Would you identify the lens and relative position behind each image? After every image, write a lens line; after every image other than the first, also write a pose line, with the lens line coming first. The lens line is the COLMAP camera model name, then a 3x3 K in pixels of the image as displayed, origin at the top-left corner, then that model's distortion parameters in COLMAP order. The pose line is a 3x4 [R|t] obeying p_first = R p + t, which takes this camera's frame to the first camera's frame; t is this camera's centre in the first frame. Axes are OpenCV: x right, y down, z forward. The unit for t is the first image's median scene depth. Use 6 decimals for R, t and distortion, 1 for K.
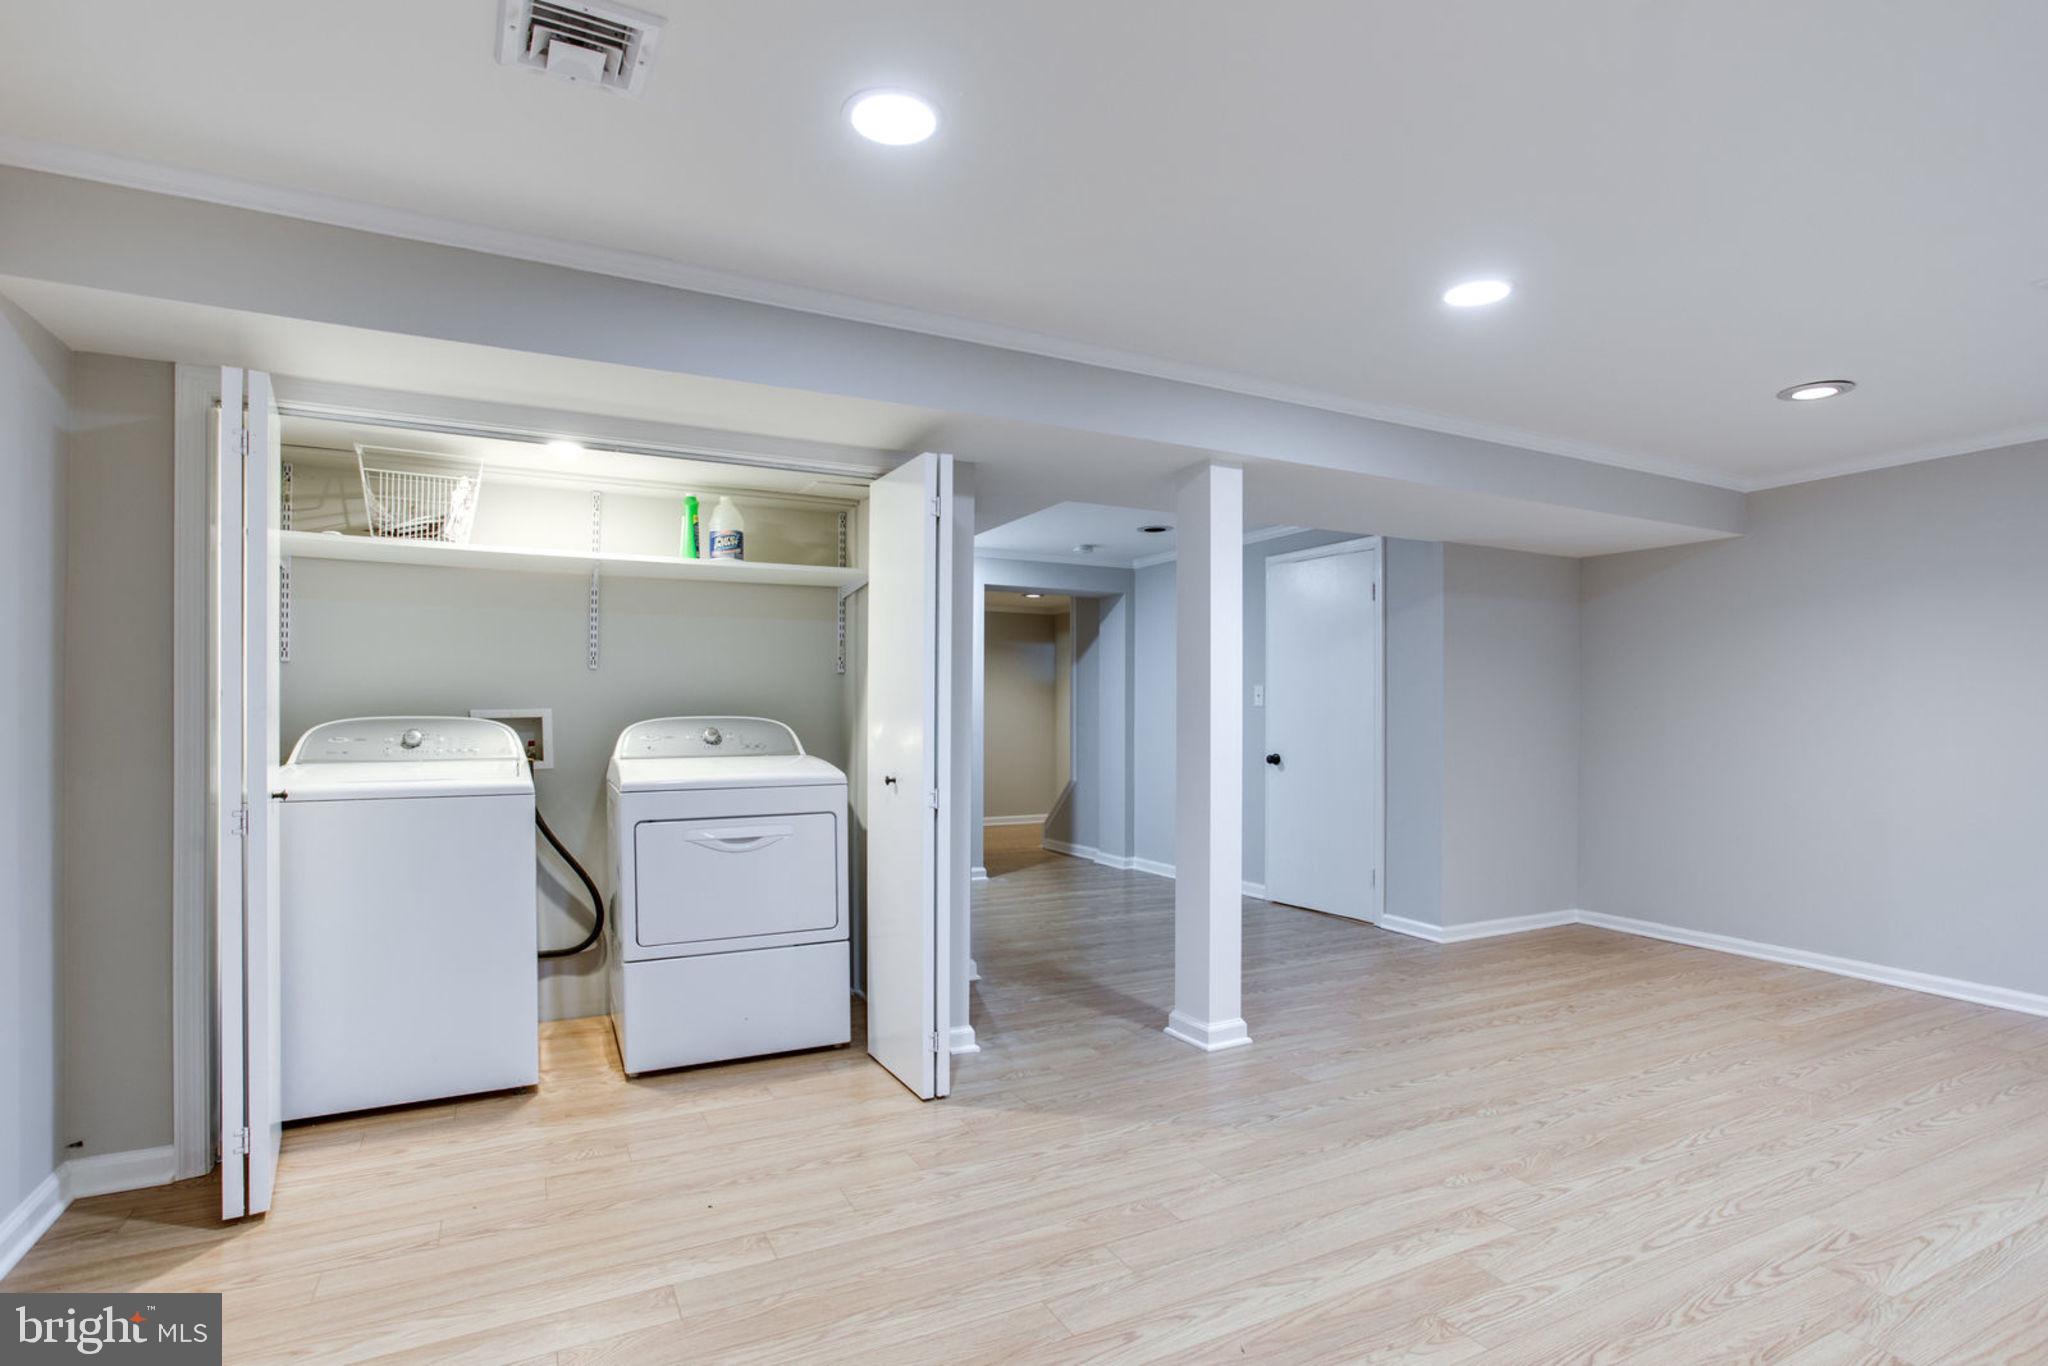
lens RADIAL K [[961.3, 0, 1042.4], [0, 961.3, 686.8], [0, 0, 1]] dist [-0.031787, 0.014824]
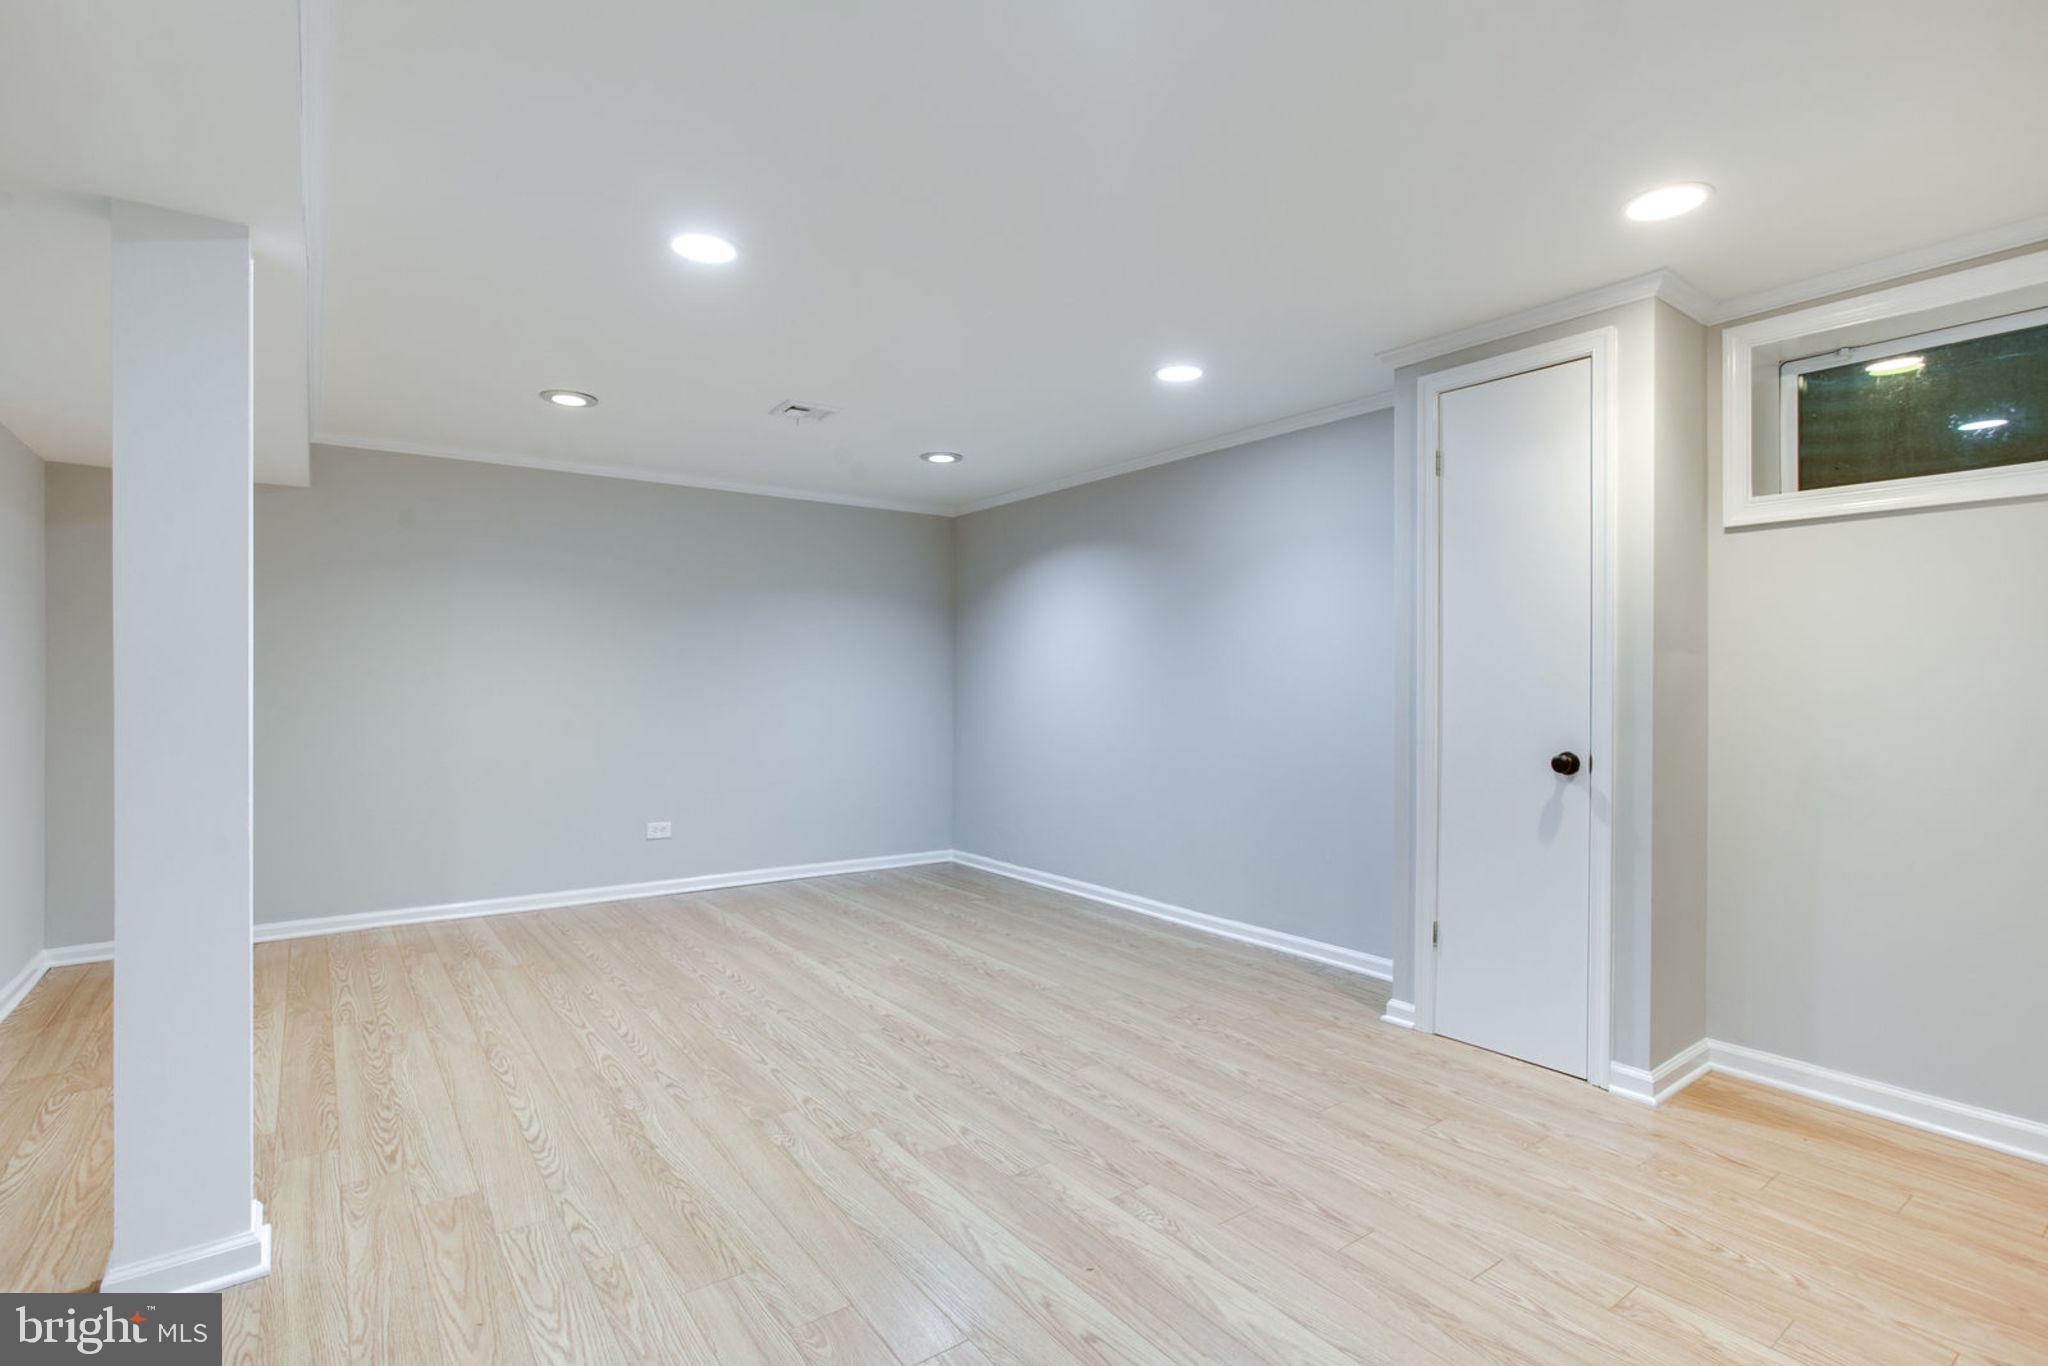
lens RADIAL K [[961.3, 0, 1042.4], [0, 961.3, 686.8], [0, 0, 1]] dist [-0.031787, 0.014824]
pose [[-0.126482, -0.006343, 0.991949, -0.521327], [-0.032369, 0.999473, 0.002264, 0.017625], [-0.991441, -0.031822, -0.126621, 0.733804]]
